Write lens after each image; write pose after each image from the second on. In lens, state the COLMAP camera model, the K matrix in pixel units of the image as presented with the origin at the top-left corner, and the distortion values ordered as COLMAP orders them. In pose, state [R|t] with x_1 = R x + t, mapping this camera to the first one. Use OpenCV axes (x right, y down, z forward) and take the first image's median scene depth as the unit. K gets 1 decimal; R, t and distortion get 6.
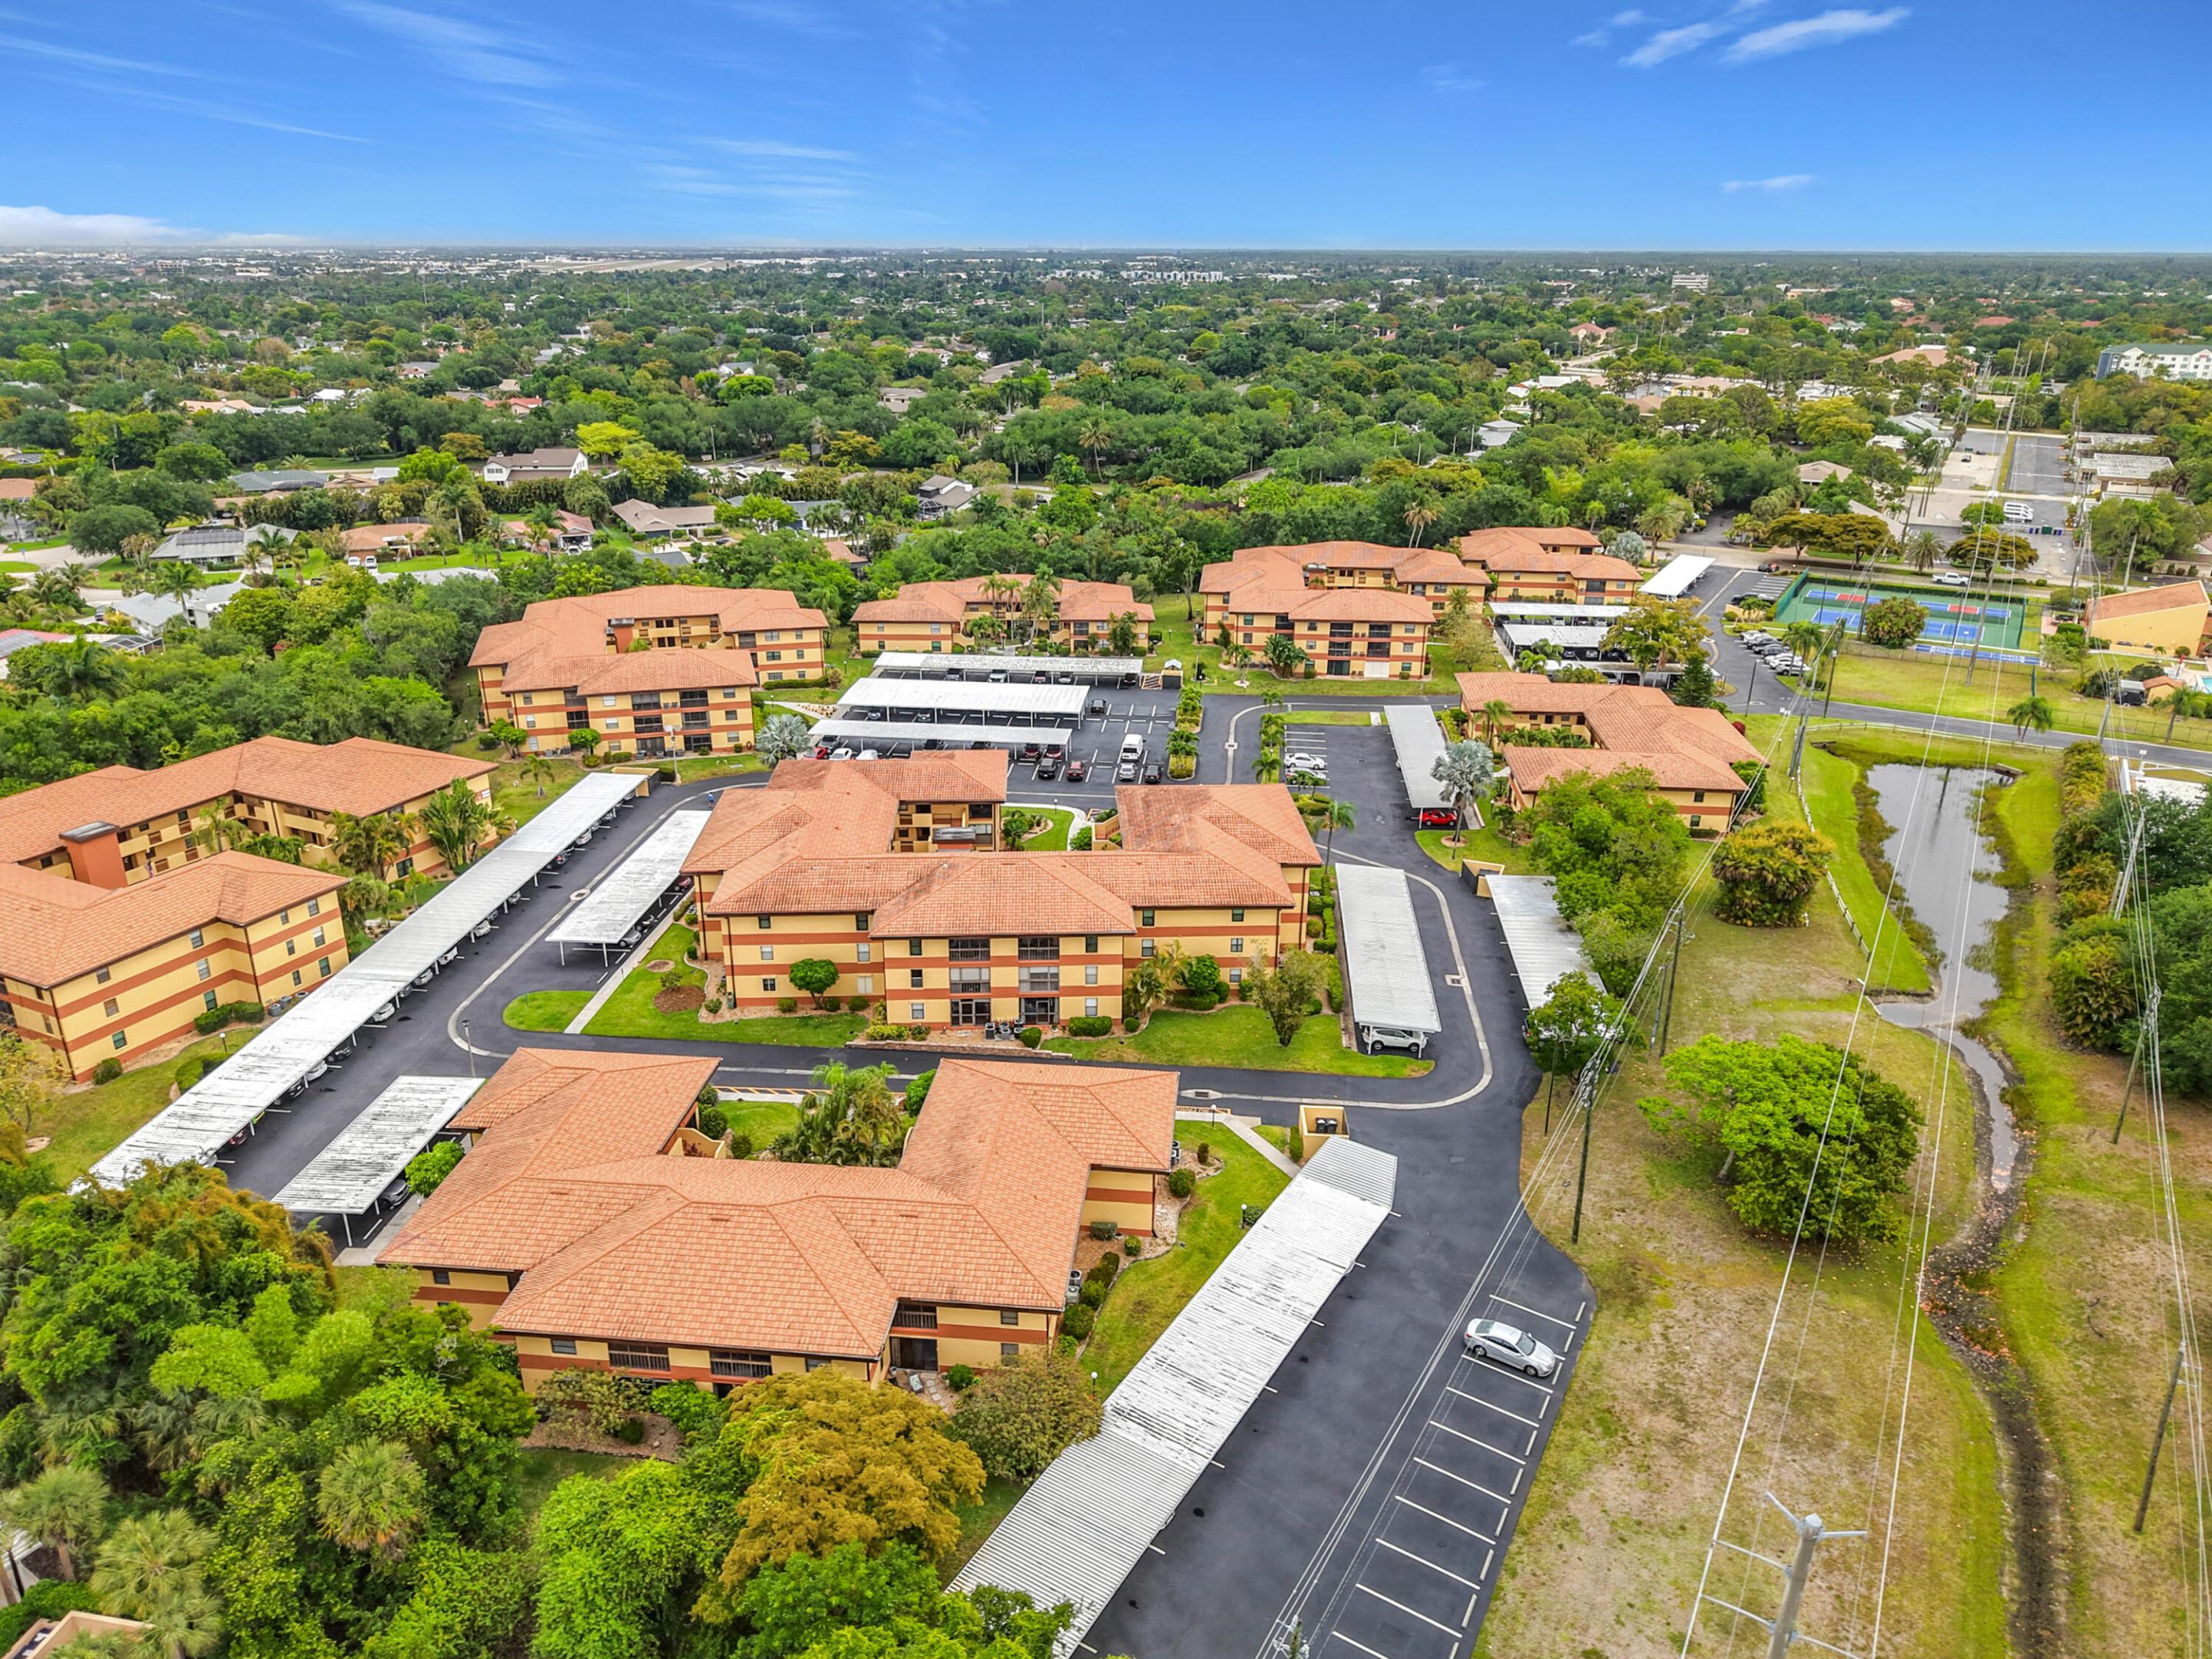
lens RADIAL K [[1501.0, 0, 1093.3], [0, 1501.0, 838.8], [0, 0, 1]] dist [0.176112, -0.274223]
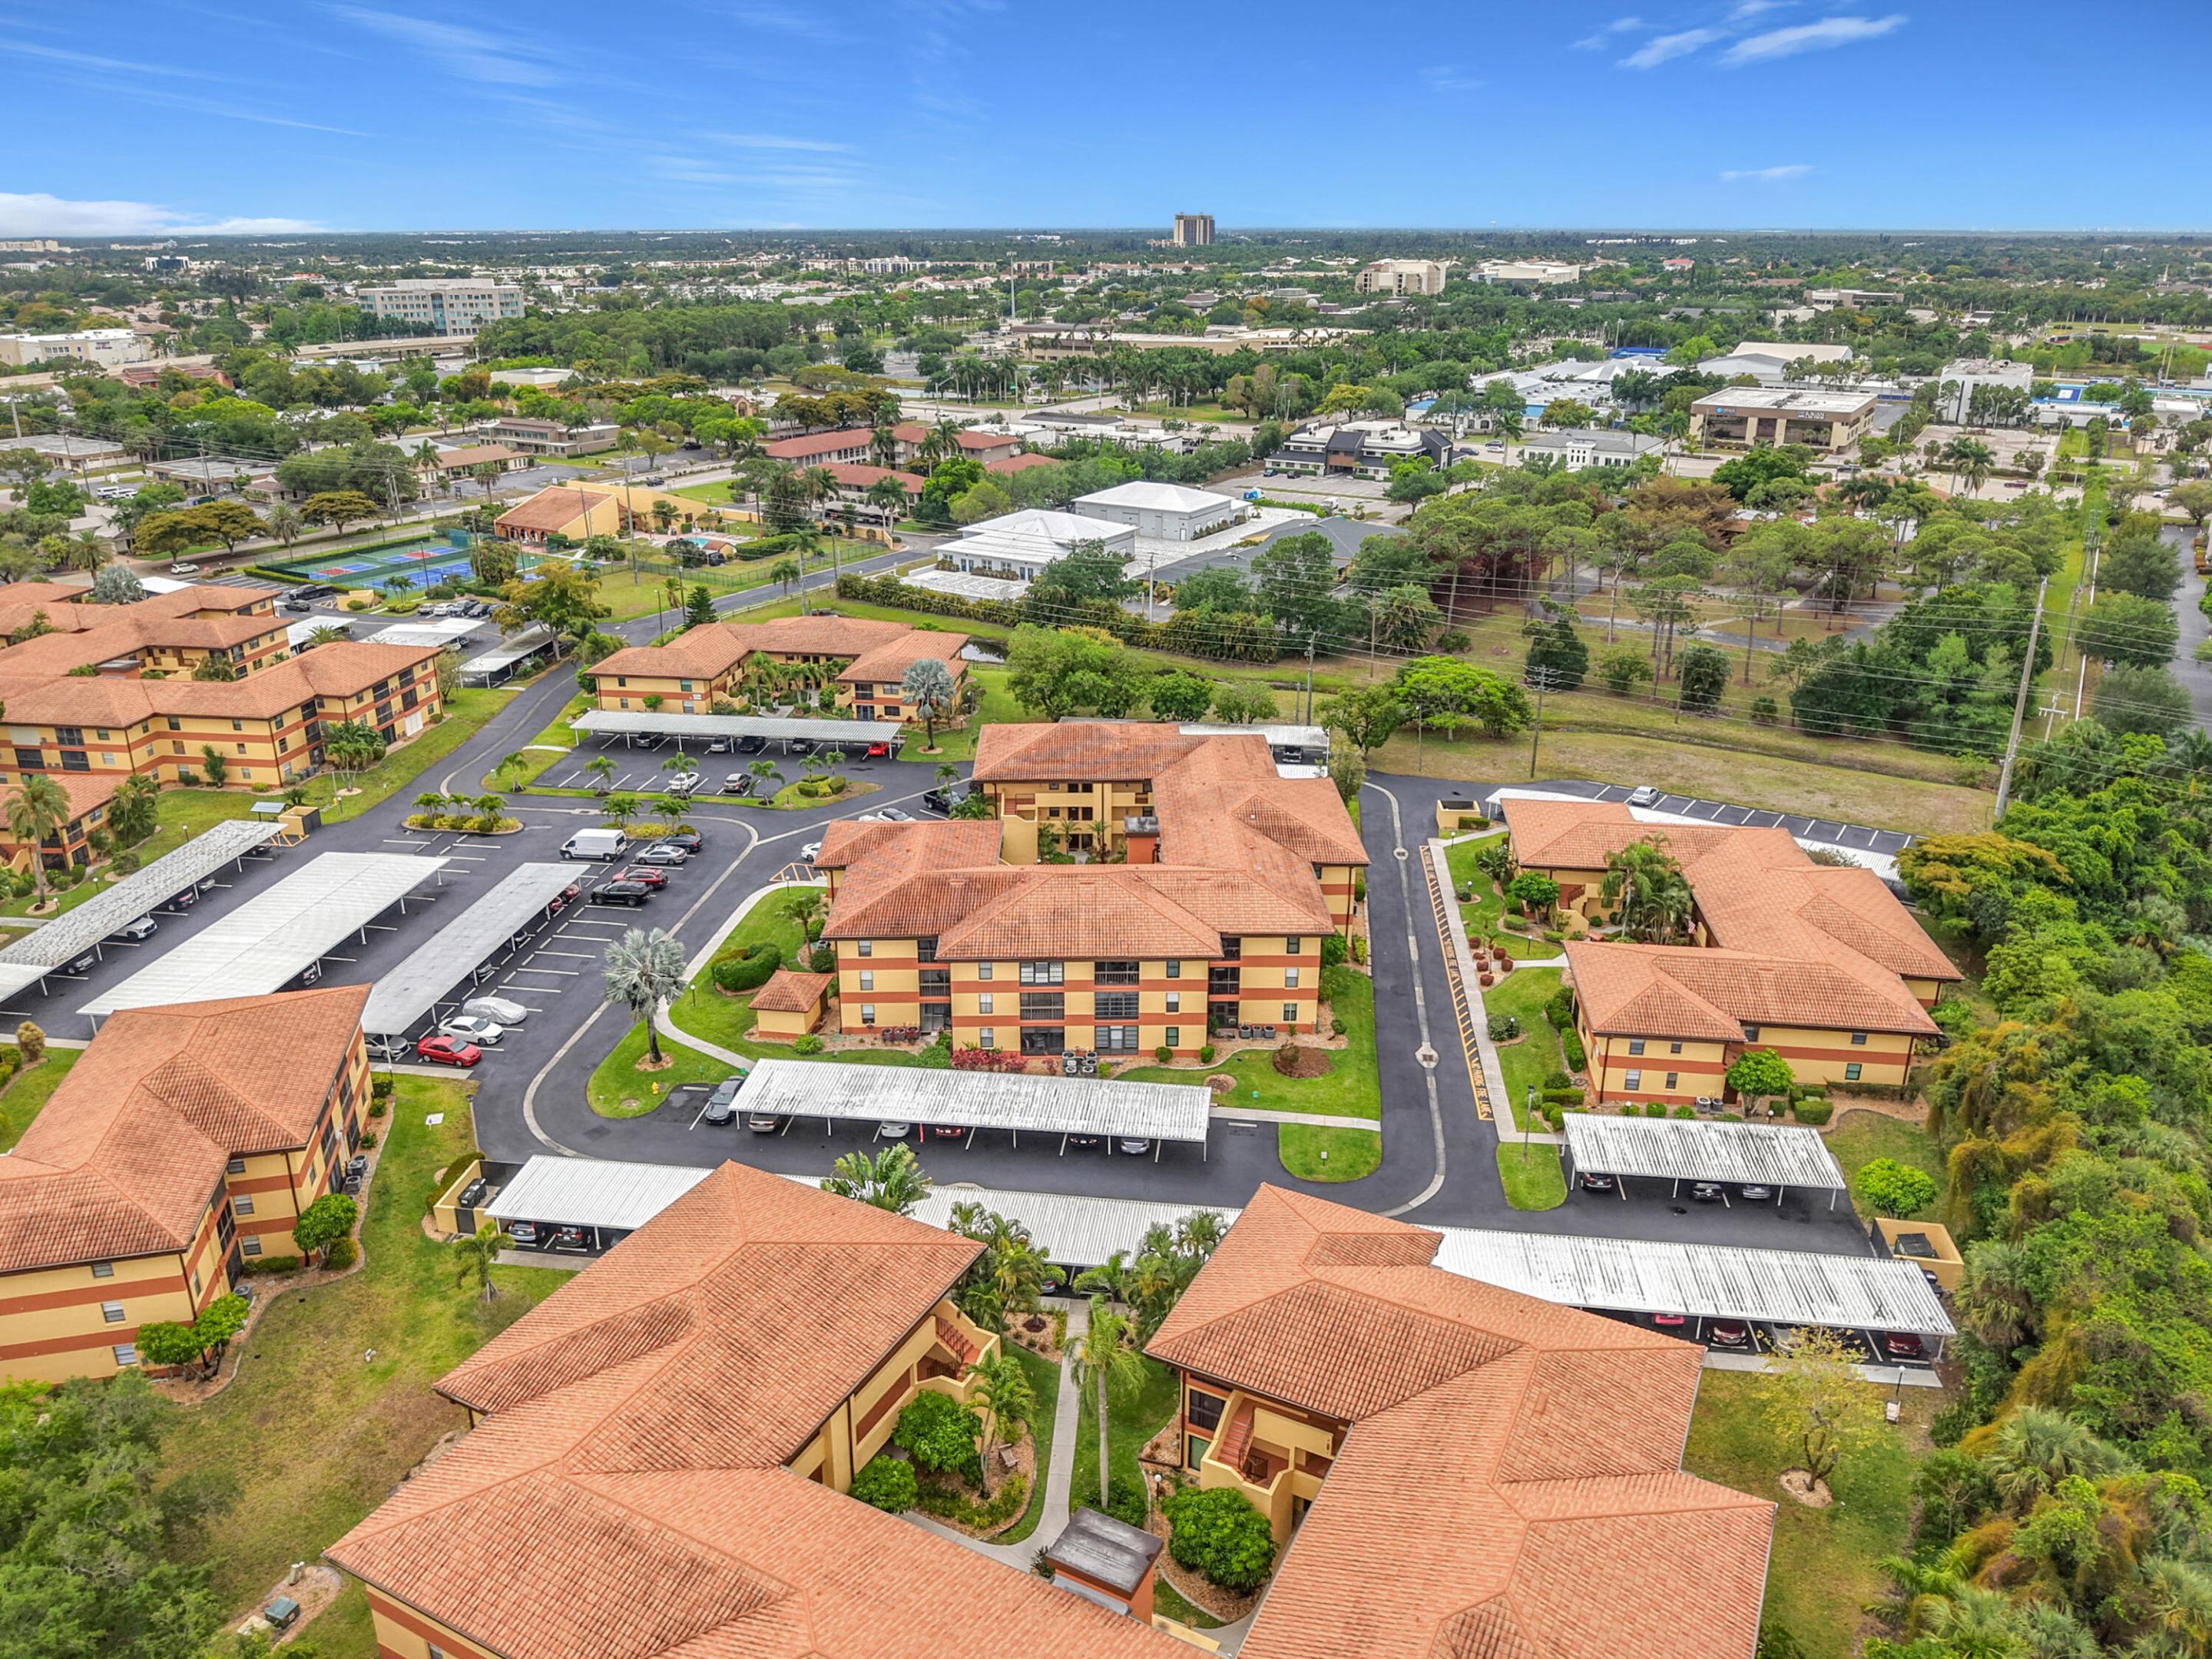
lens RADIAL K [[1574.5, 0, 1109.3], [0, 1574.5, 715.9], [0, 0, 1]] dist [0.029296, -0.084765]
pose [[0.022037, -0.301074, 0.953346, -0.747526], [0.367040, 0.889426, 0.272403, -0.250919], [-0.929944, 0.343913, 0.130106, 0.627769]]
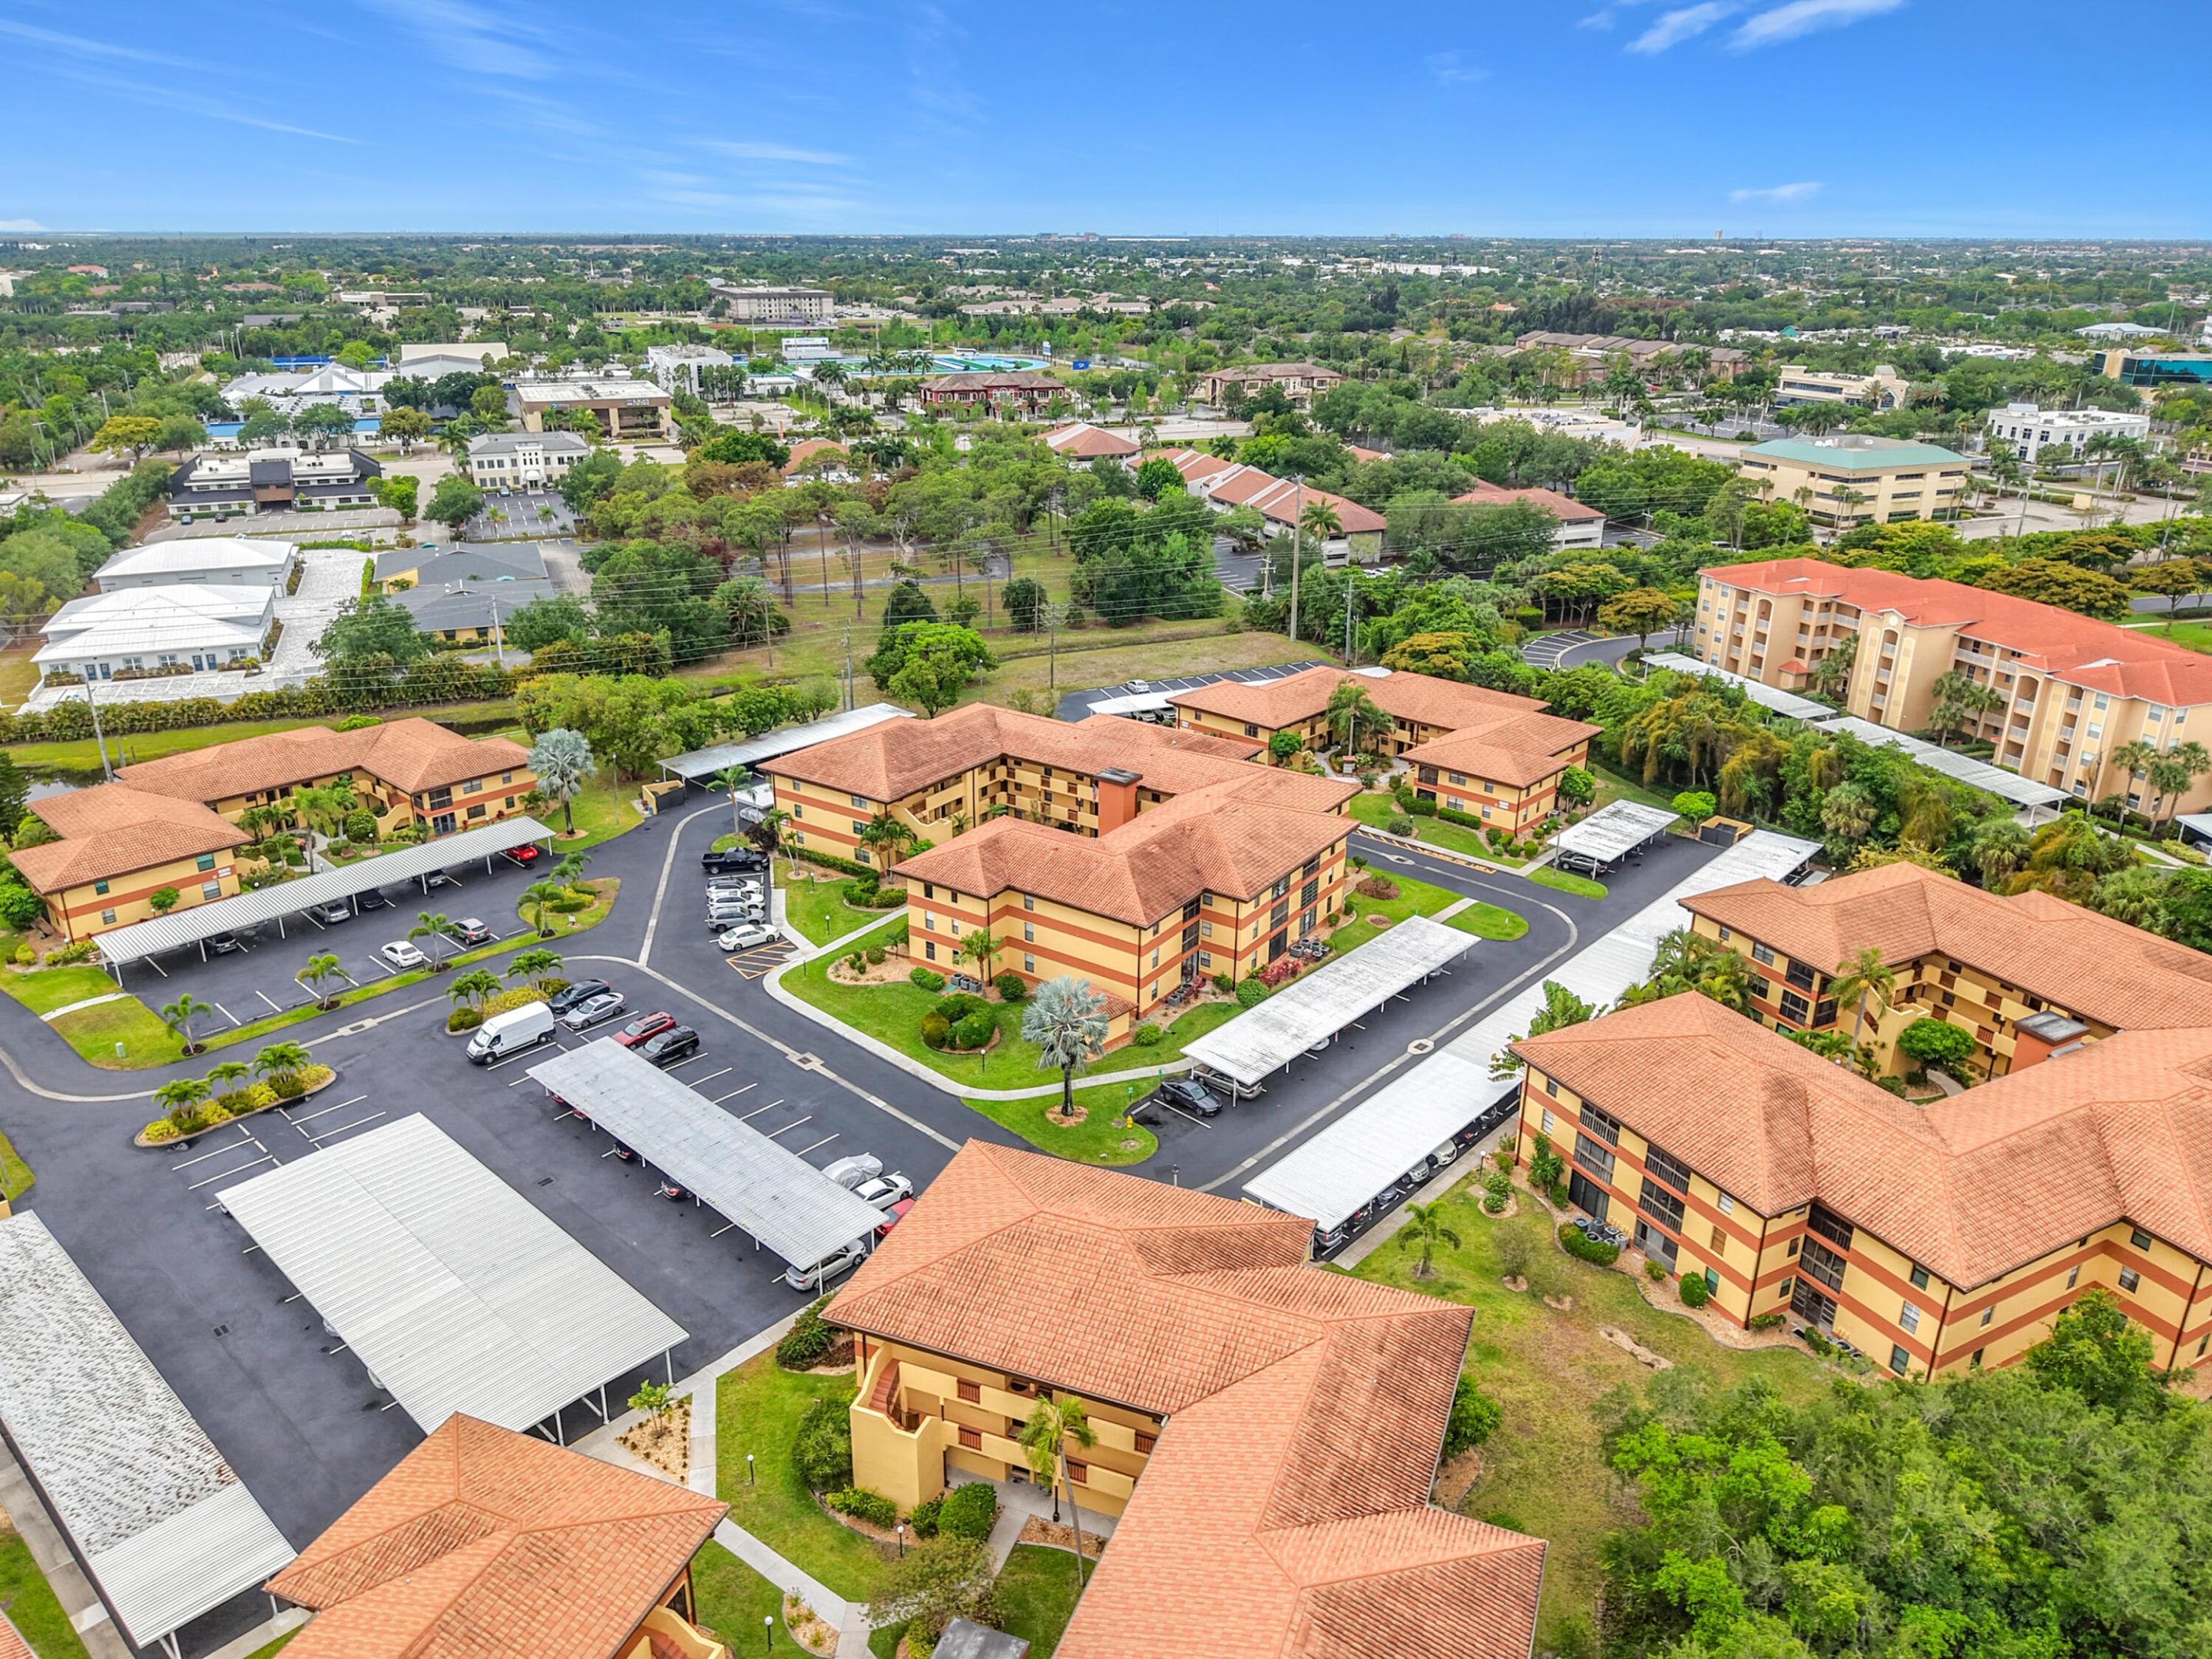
lens RADIAL K [[1530.3, 0, 1101.4], [0, 1530.3, 769.8], [0, 0, 1]] dist [0.039849, -0.064932]
pose [[-0.798211, -0.205123, 0.566378, -0.503527], [0.216104, 0.780137, 0.587100, -0.464812], [-0.562280, 0.591026, -0.578385, 1.181080]]
